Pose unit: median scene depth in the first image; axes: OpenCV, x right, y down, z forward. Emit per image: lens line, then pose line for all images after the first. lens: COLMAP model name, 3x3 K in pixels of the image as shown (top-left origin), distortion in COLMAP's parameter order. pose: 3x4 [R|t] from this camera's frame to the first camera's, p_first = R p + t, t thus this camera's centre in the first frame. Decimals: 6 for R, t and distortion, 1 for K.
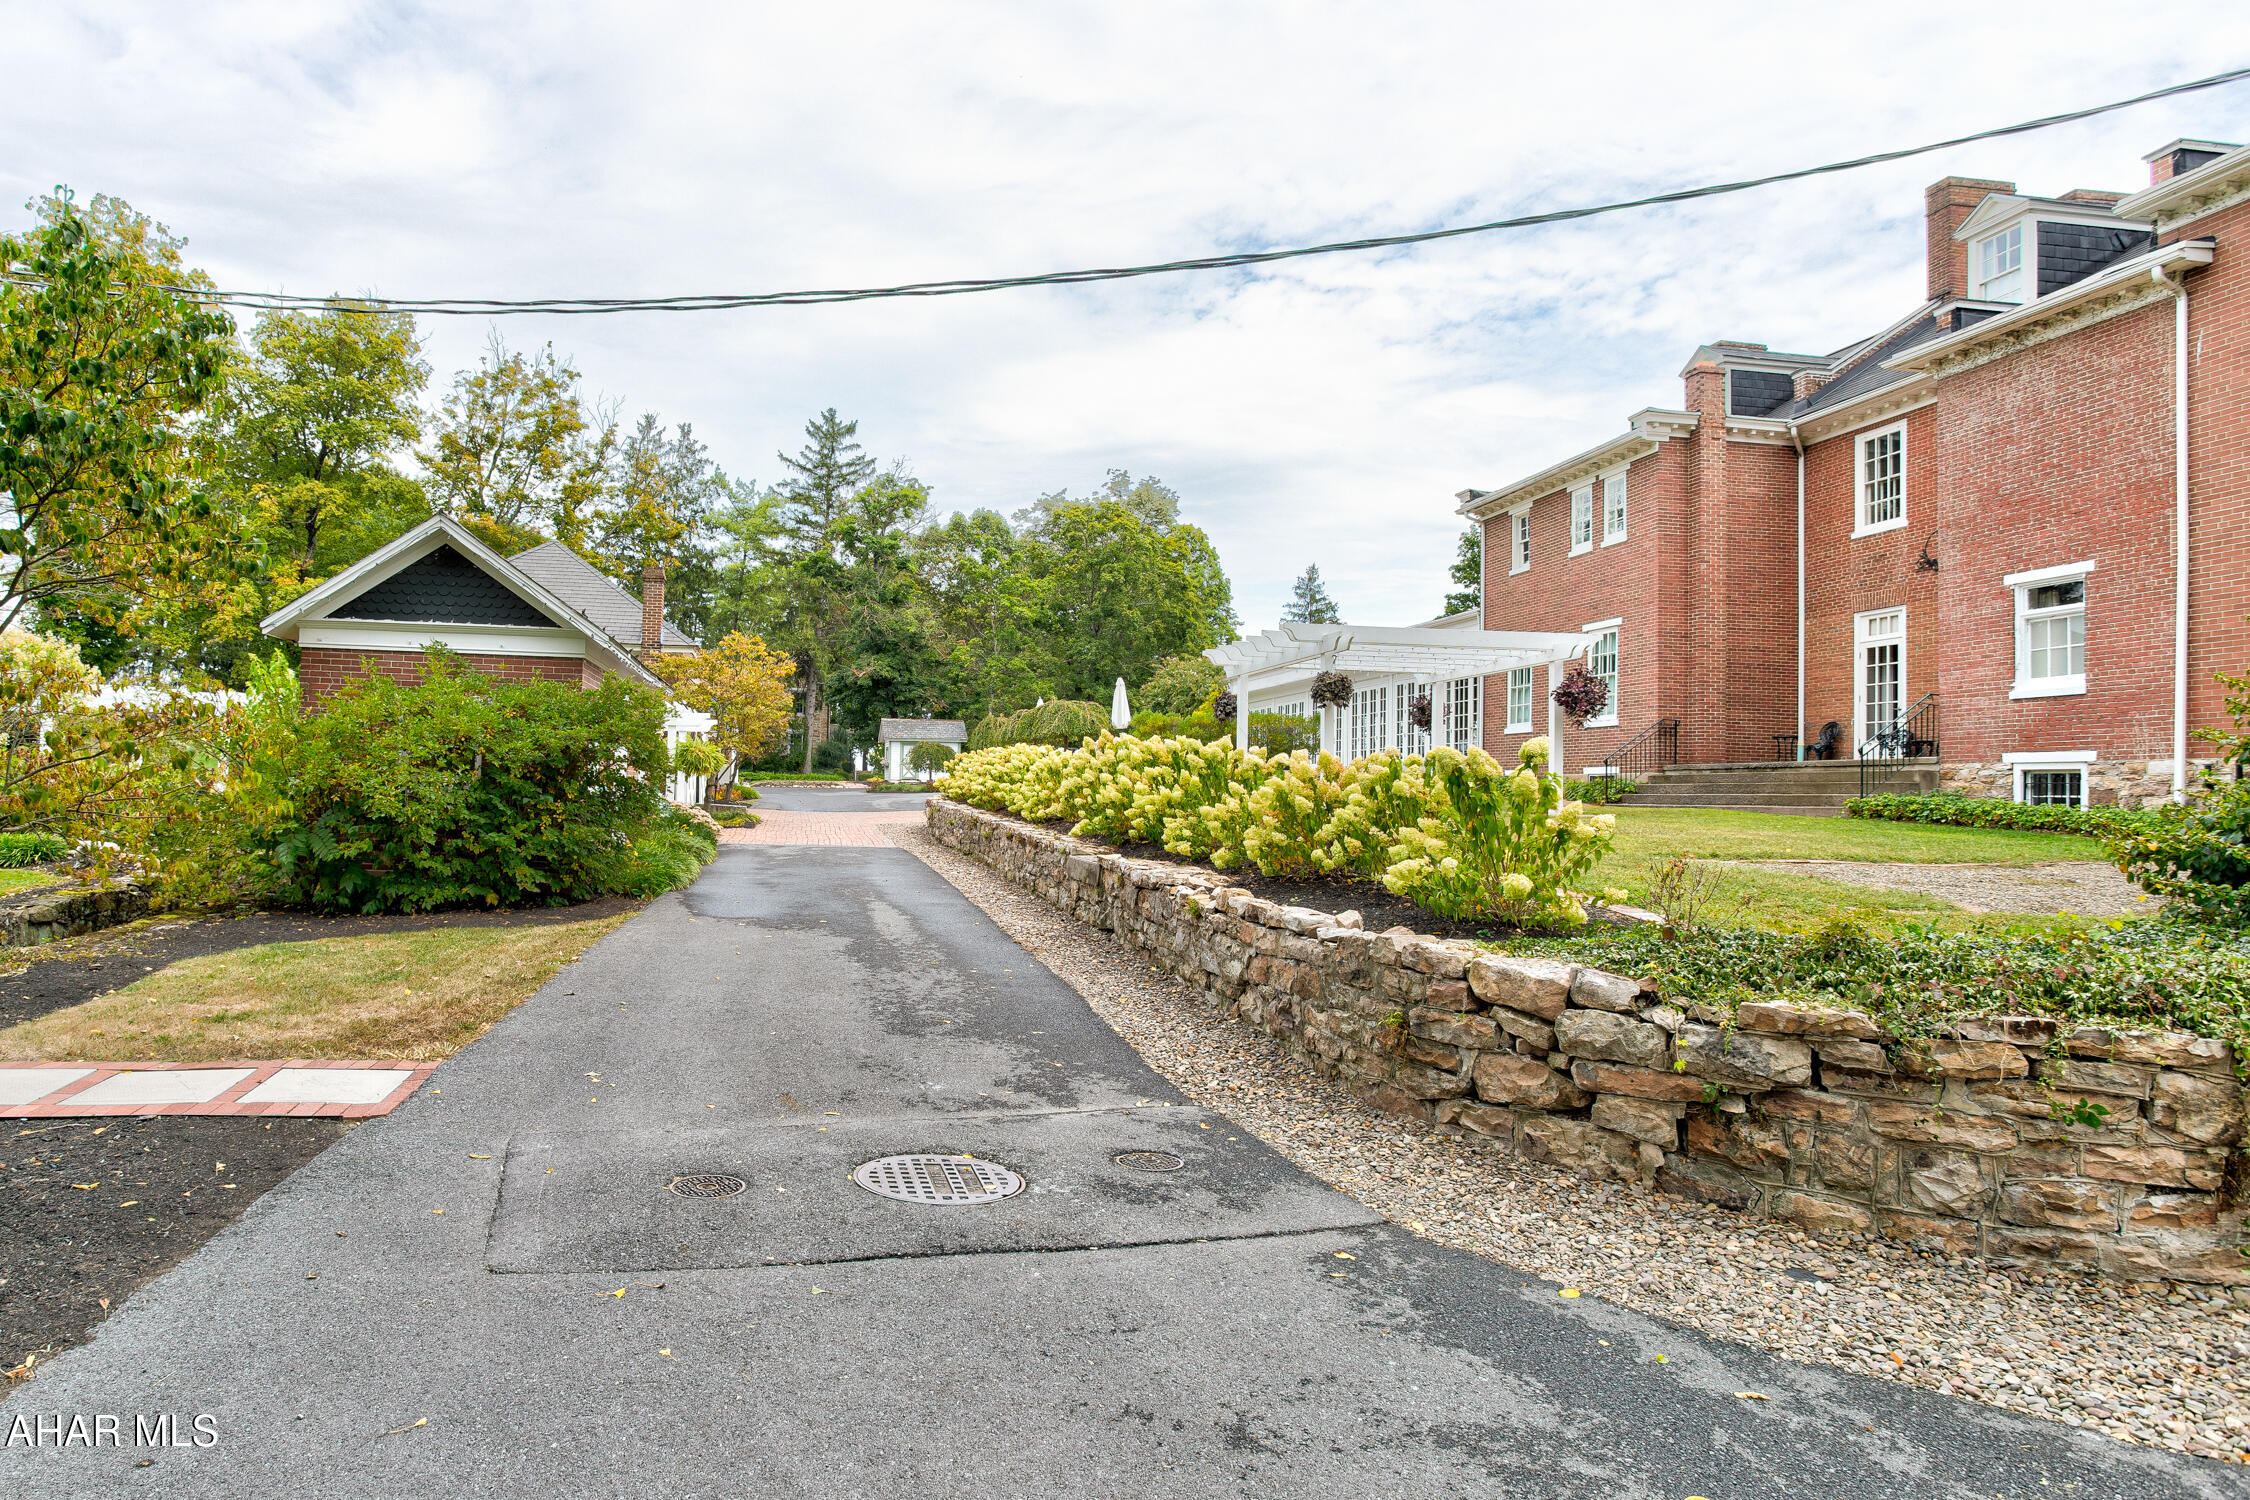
lens RADIAL K [[1291.0, 0, 941.0], [0, 1291.0, 751.8], [0, 0, 1]] dist [-0.049199, 0.022823]
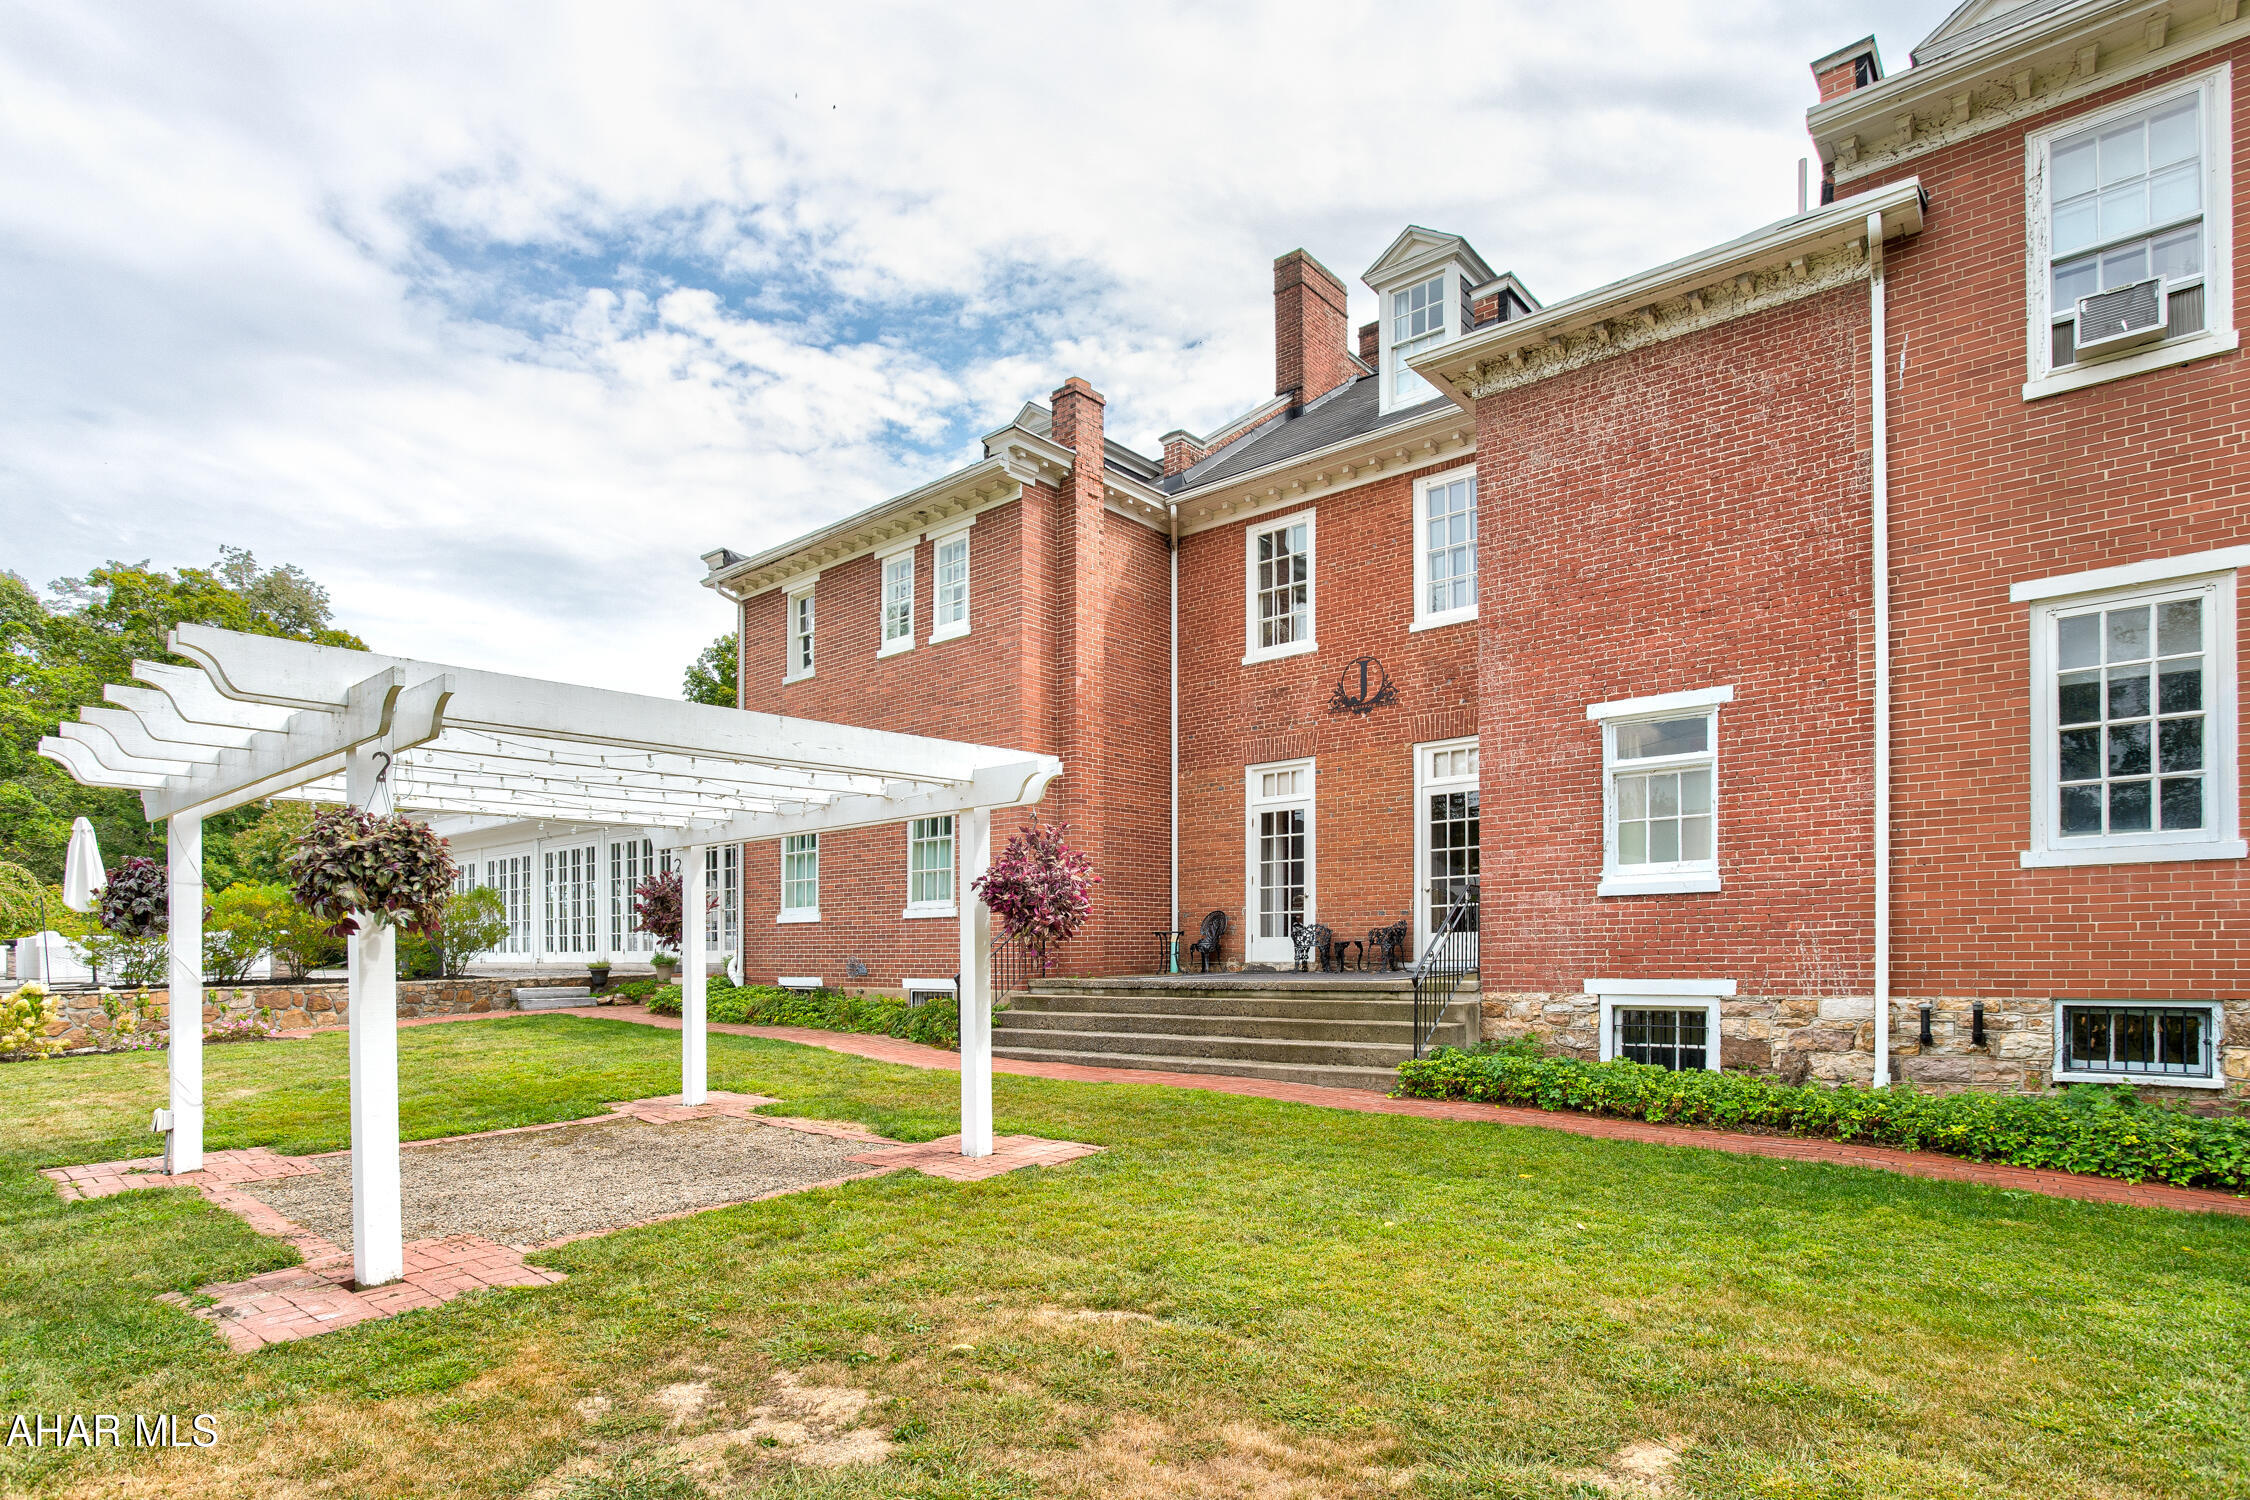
lens RADIAL K [[1150.4, 0, 1115.6], [0, 1150.4, 917.4], [0, 0, 1]] dist [-0.043530, 0.021008]
pose [[0.727383, -0.018127, 0.685992, 0.268581], [0.007778, 0.999805, 0.018172, -0.043898], [-0.686187, -0.007882, 0.727382, 0.751301]]
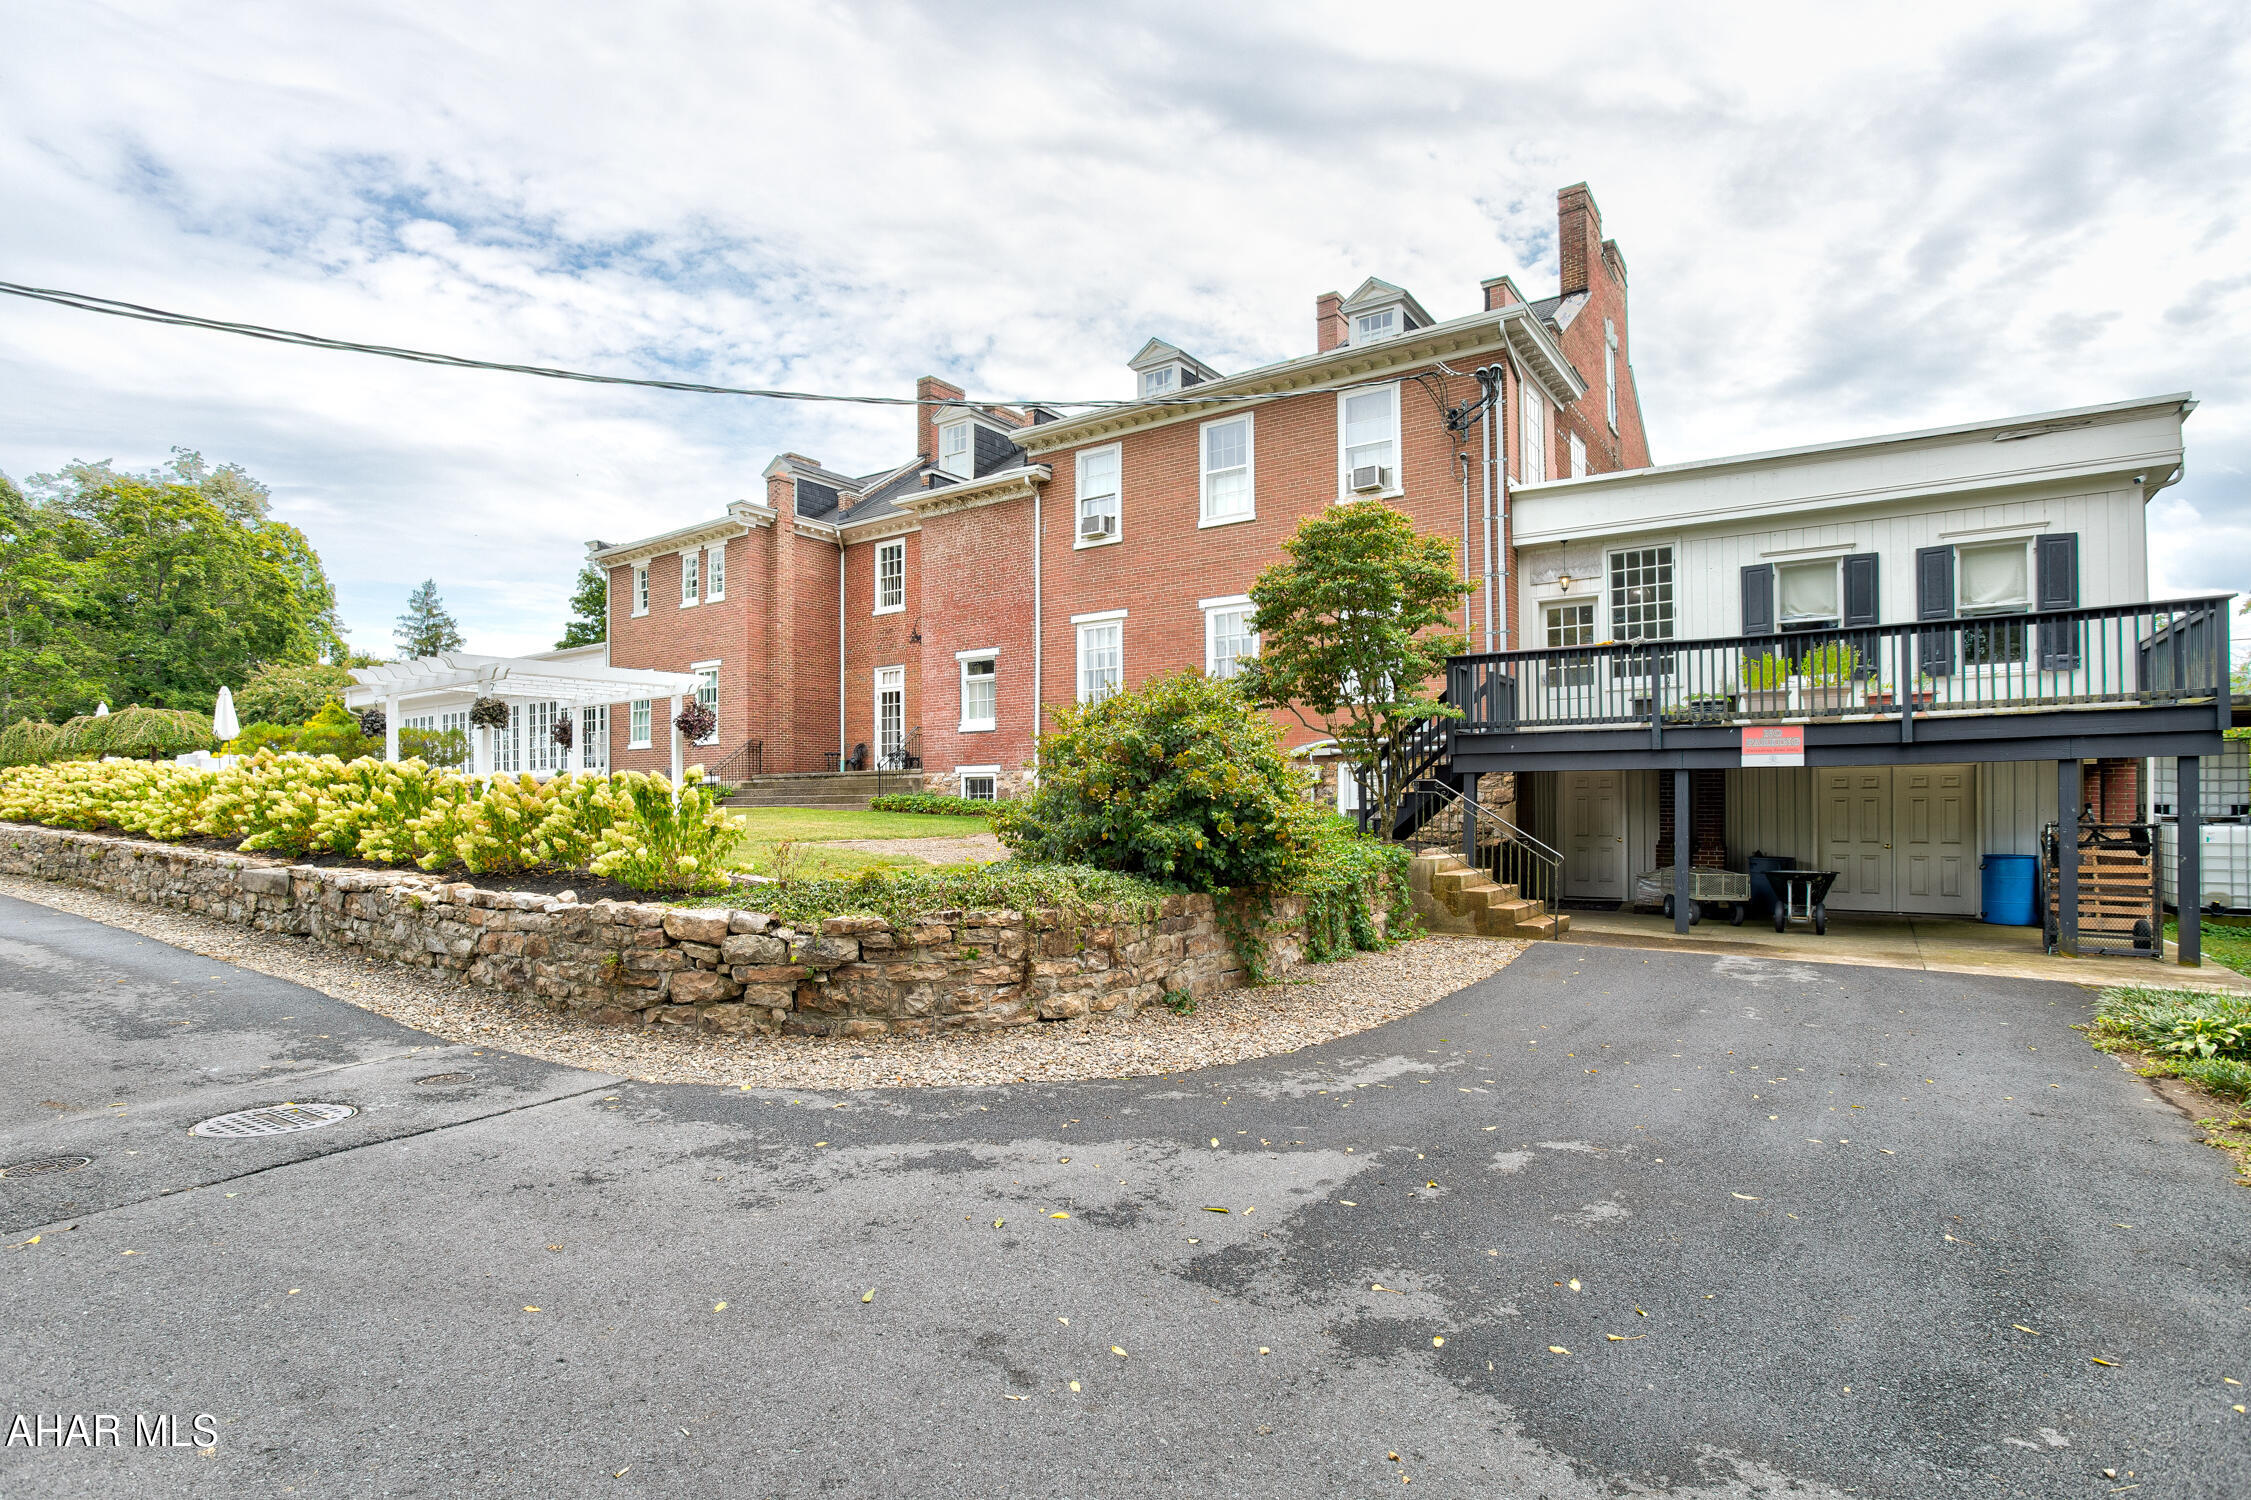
lens RADIAL K [[1150.9, 0, 1122.8], [0, 1150.9, 799.9], [0, 0, 1]] dist [-0.043530, 0.021008]
pose [[0.668664, -0.024775, 0.743152, -0.081911], [-0.001592, 0.999395, 0.034750, -0.007424], [-0.743563, -0.024419, 0.668220, -0.111392]]
